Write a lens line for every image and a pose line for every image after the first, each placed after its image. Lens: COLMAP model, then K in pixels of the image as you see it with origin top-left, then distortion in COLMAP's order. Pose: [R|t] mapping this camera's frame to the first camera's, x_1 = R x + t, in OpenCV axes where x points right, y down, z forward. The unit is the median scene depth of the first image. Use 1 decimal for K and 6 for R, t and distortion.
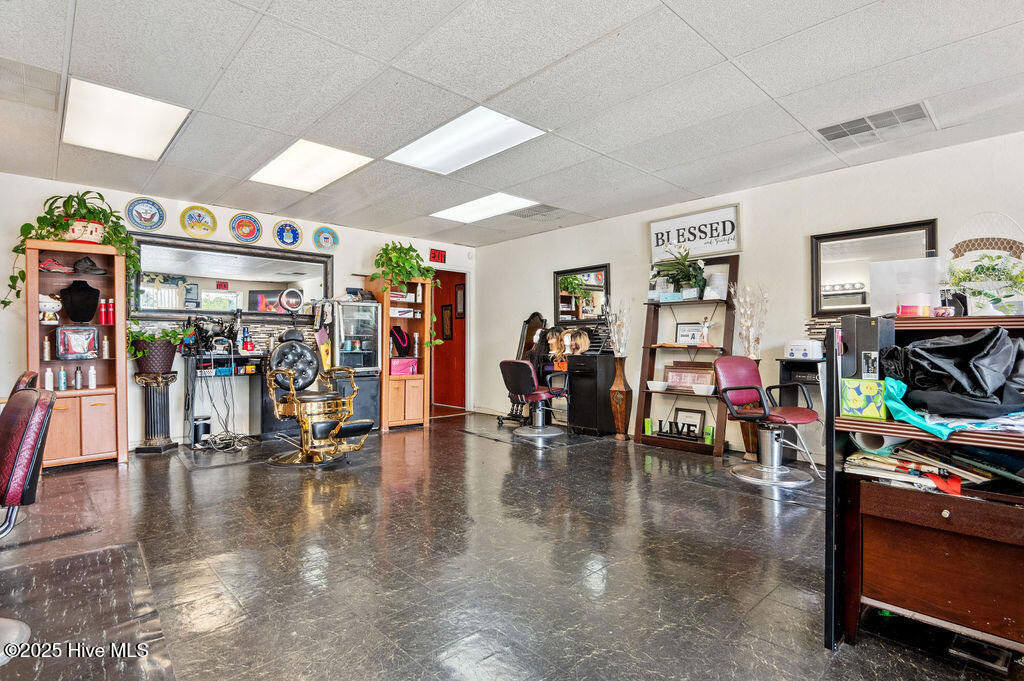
lens RADIAL K [[510.3, 0, 508.8], [0, 510.3, 341.7], [0, 0, 1]] dist [-0.017436, -0.000207]
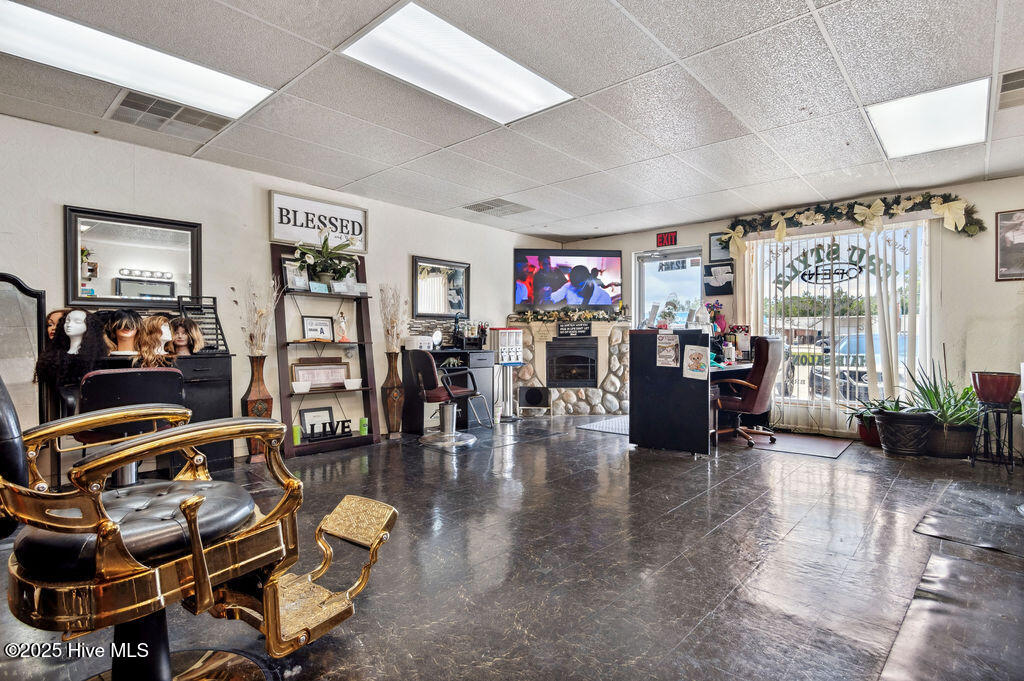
lens RADIAL K [[510.3, 0, 508.5], [0, 510.3, 341.5], [0, 0, 1]] dist [-0.017436, -0.000207]
pose [[-0.082999, -0.013469, 0.996459, -0.622261], [-0.011322, 0.999857, 0.012572, -0.006344], [-0.996485, -0.010239, -0.083140, 0.735524]]
